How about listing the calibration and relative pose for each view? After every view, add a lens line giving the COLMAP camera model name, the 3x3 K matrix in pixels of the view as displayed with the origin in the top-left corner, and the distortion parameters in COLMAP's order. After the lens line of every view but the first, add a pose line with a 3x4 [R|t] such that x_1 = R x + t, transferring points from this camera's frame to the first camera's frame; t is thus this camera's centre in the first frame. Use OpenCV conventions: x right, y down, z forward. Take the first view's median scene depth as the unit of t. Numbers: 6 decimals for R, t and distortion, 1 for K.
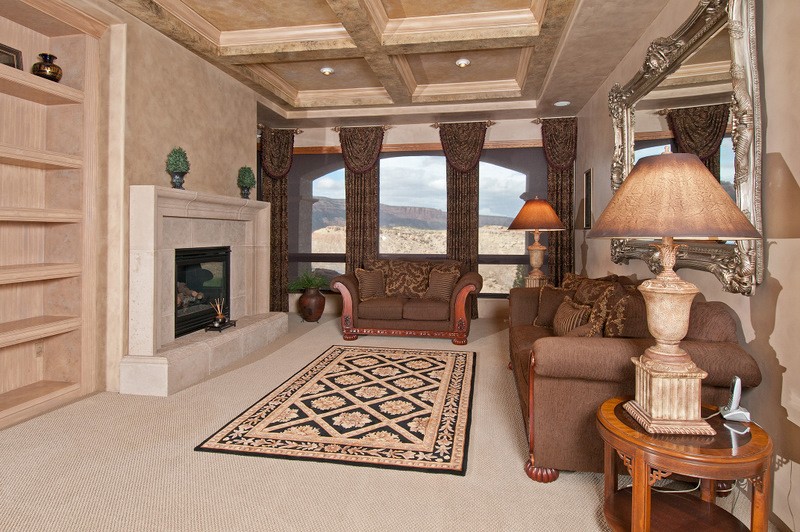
lens RADIAL K [[442.0, 0, 409.1], [0, 442.0, 234.2], [0, 0, 1]] dist [0.030444, -0.000402]
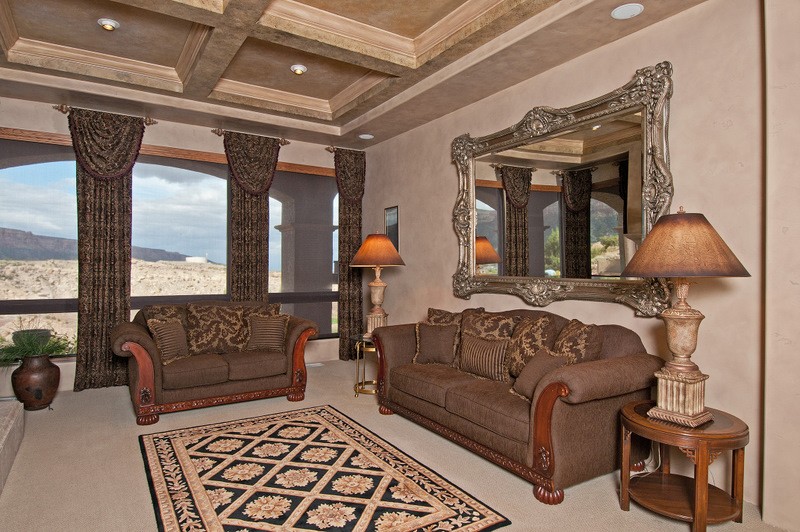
lens RADIAL K [[484.1, 0, 400.9], [0, 484.1, 266.1], [0, 0, 1]] dist [0.020490, -0.004508]
pose [[0.744721, 0.004584, 0.667360, -0.347648], [-0.003175, 0.999989, -0.003324, -0.005134], [-0.667369, 0.000357, 0.744727, 0.171275]]
